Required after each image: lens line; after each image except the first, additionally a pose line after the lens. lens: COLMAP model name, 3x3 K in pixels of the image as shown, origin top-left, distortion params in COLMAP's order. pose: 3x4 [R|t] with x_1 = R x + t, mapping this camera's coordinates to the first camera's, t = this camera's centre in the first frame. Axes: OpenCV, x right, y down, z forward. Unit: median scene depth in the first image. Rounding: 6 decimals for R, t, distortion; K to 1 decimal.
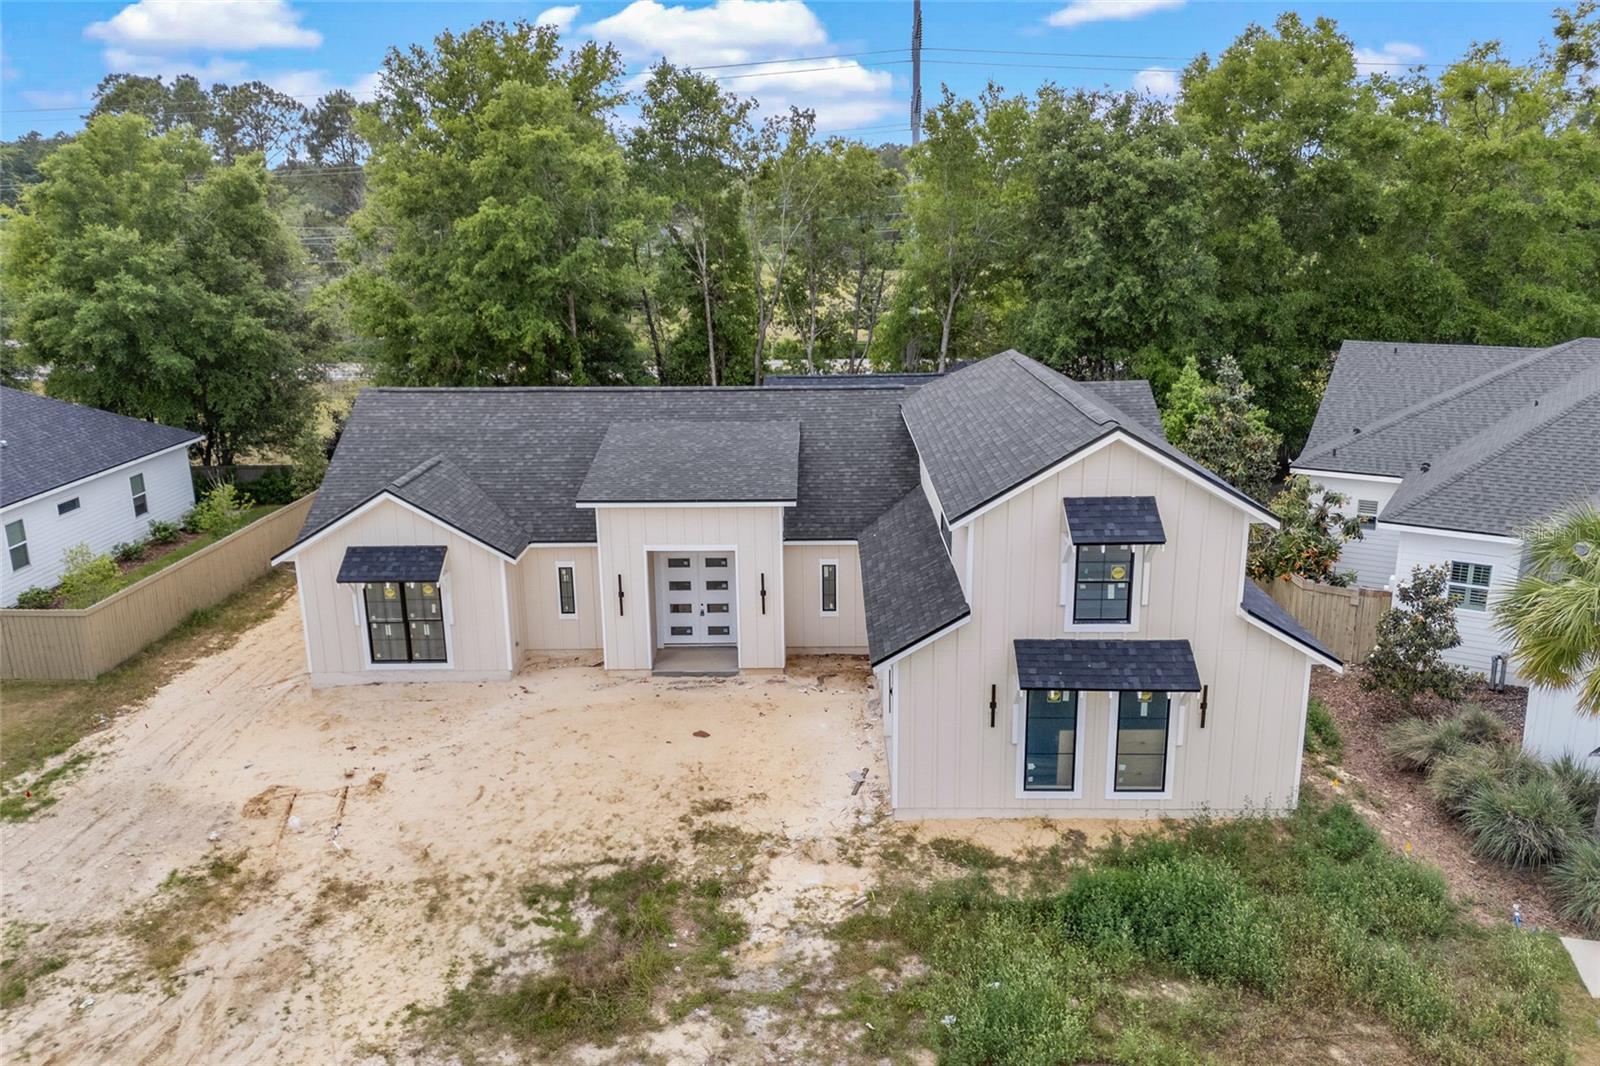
lens RADIAL K [[1207.3, 0, 800.0], [0, 1207.3, 533.0], [0, 0, 1]] dist [0.074518, -0.073127]
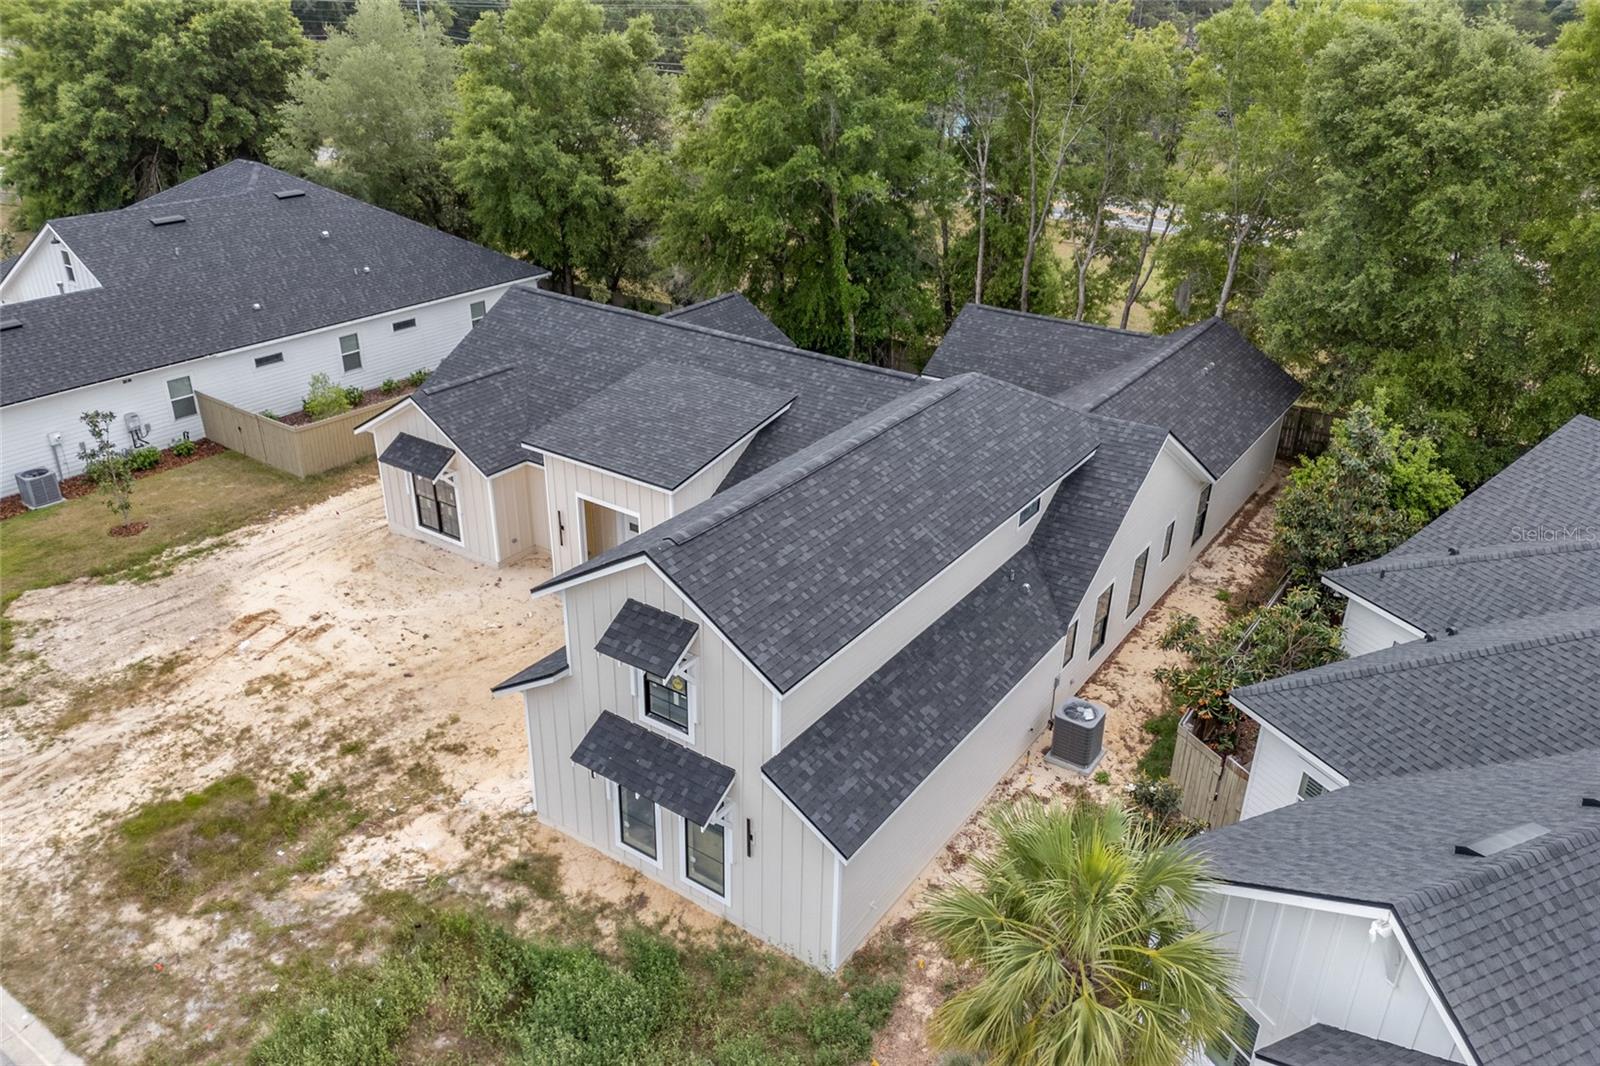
lens RADIAL K [[1171.0, 0, 800.0], [0, 1171.0, 533.0], [0, 0, 1]] dist [0.068885, -0.062083]
pose [[0.832426, 0.267609, -0.485235, 0.621169], [-0.171409, 0.957063, 0.233772, -0.260027], [0.526960, -0.111424, 0.842555, 0.213431]]
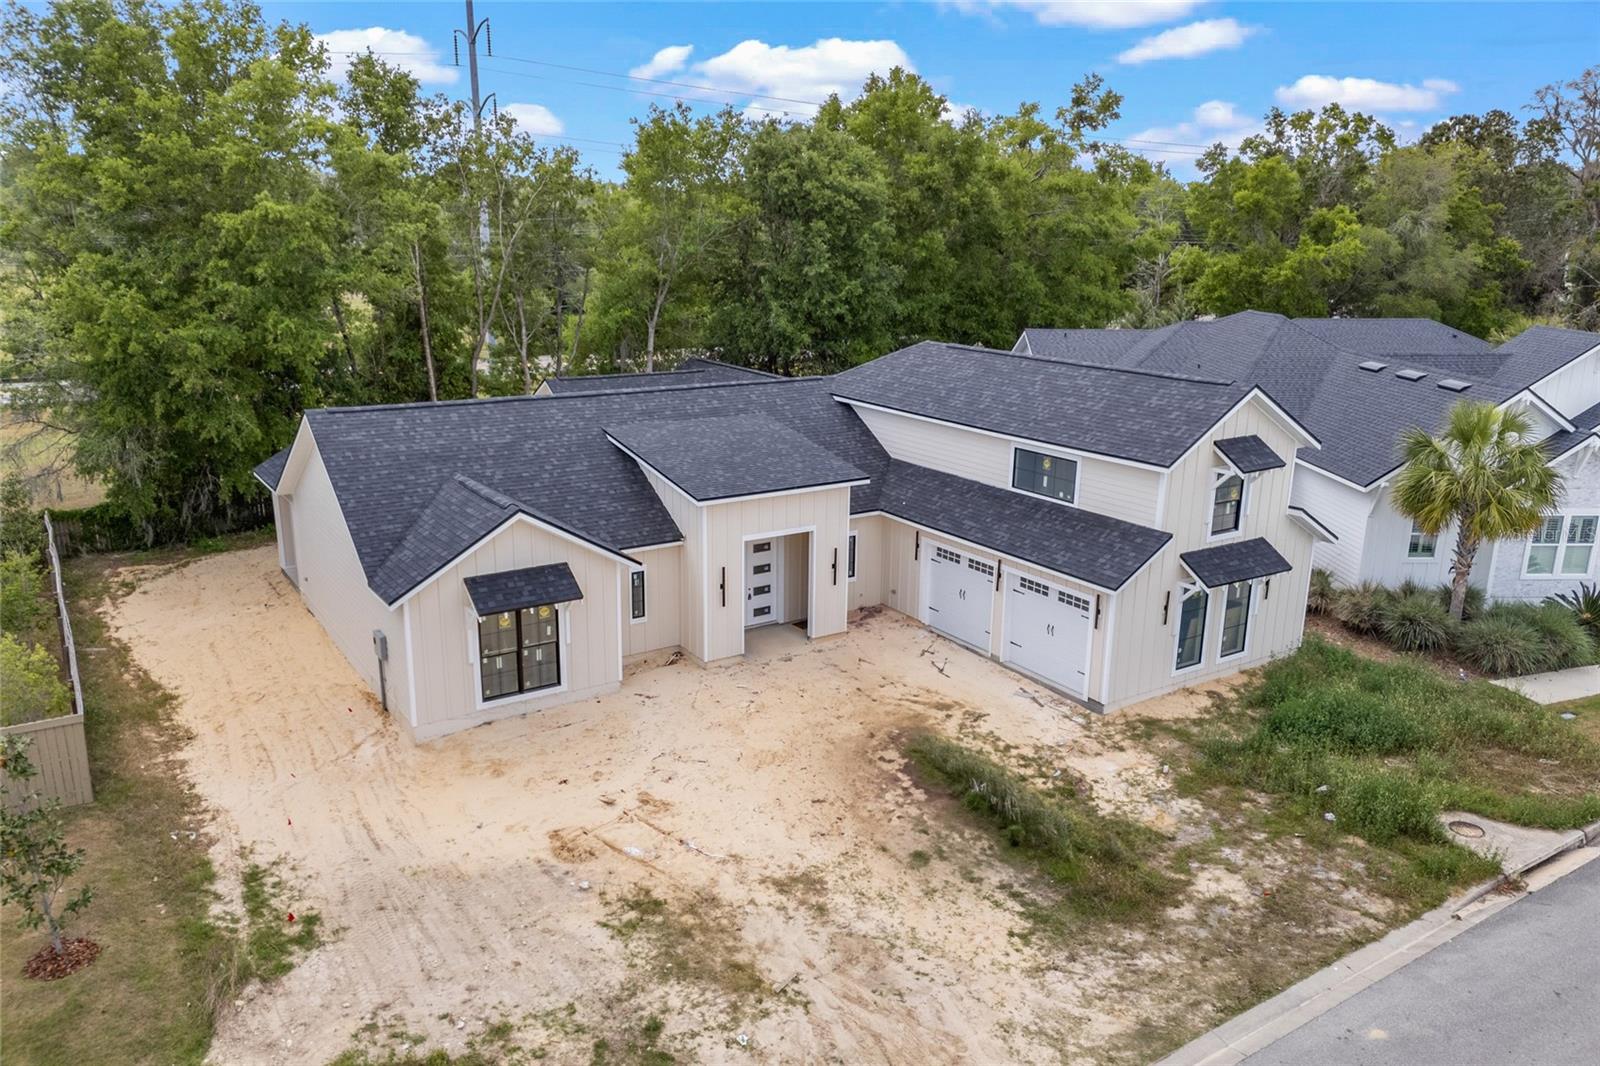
lens RADIAL K [[1171.0, 0, 800.0], [0, 1171.0, 533.0], [0, 0, 1]] dist [0.068885, -0.062083]
pose [[0.824336, -0.123627, 0.552438, -0.703119], [0.122679, 0.991685, 0.038864, -0.027995], [-0.552649, 0.035735, 0.832648, 0.135048]]
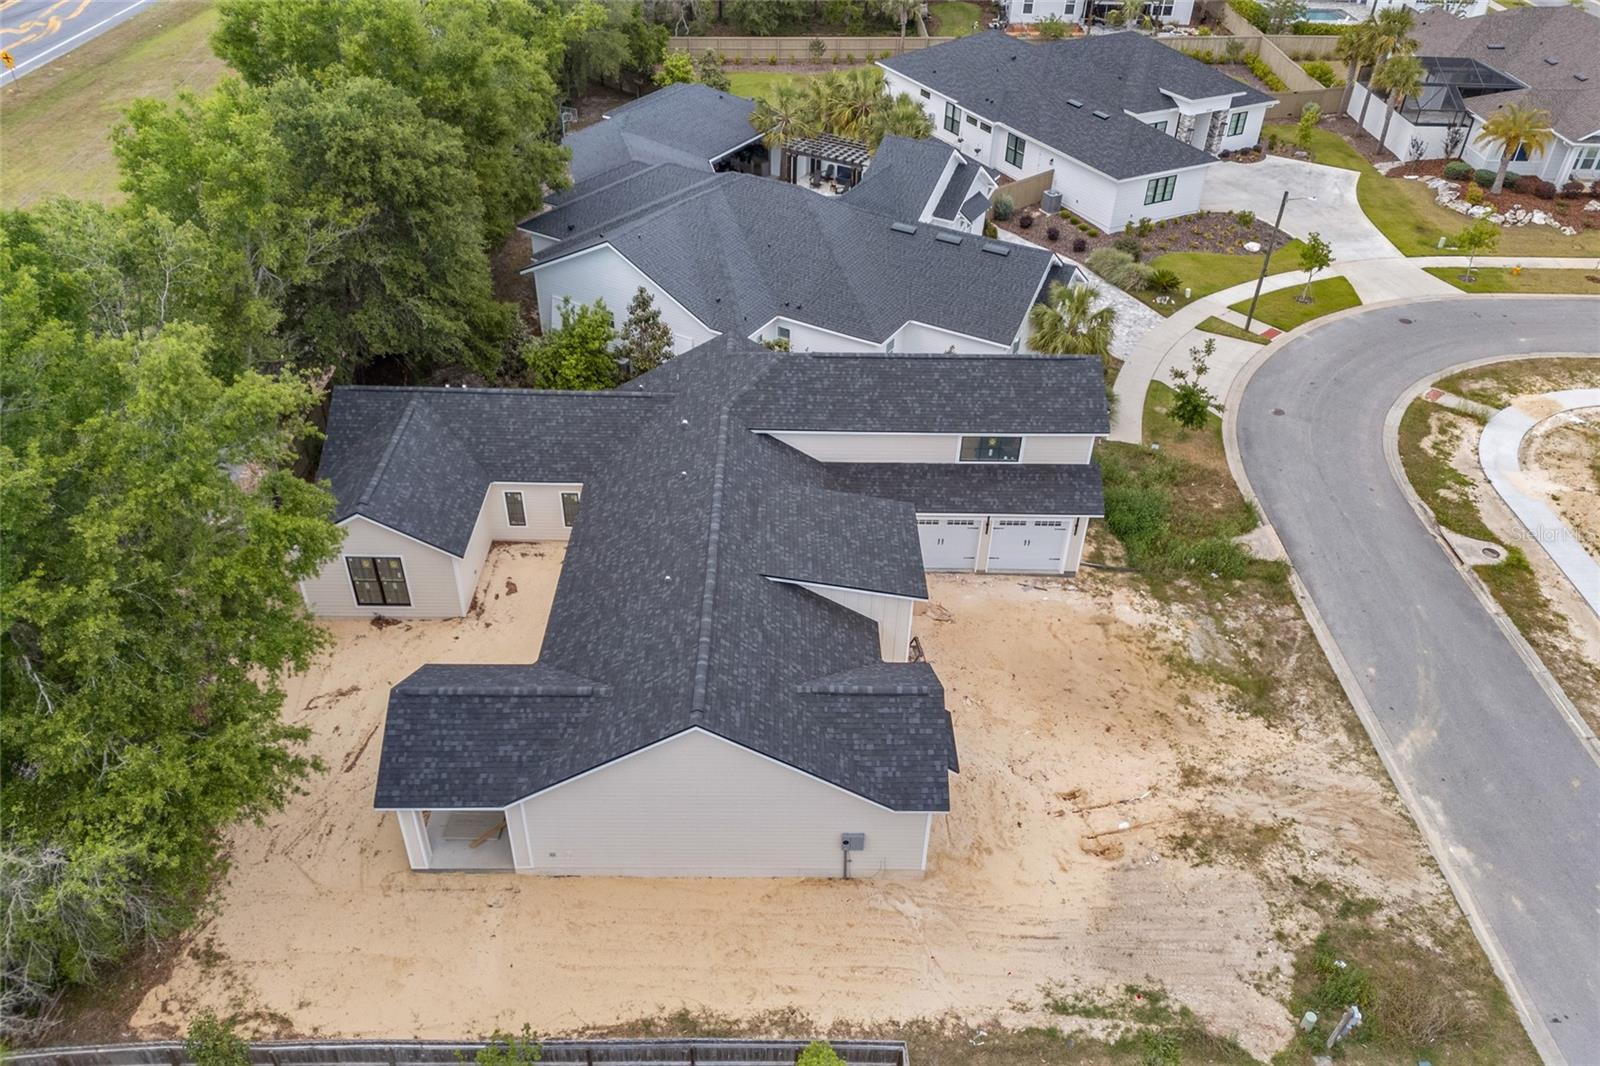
lens RADIAL K [[1171.0, 0, 800.0], [0, 1171.0, 533.0], [0, 0, 1]] dist [0.068885, -0.062083]
pose [[-0.024121, -0.580314, 0.814035, -1.261118], [0.237687, 0.787594, 0.568508, -0.900290], [-0.971042, 0.207199, 0.118936, 1.024403]]
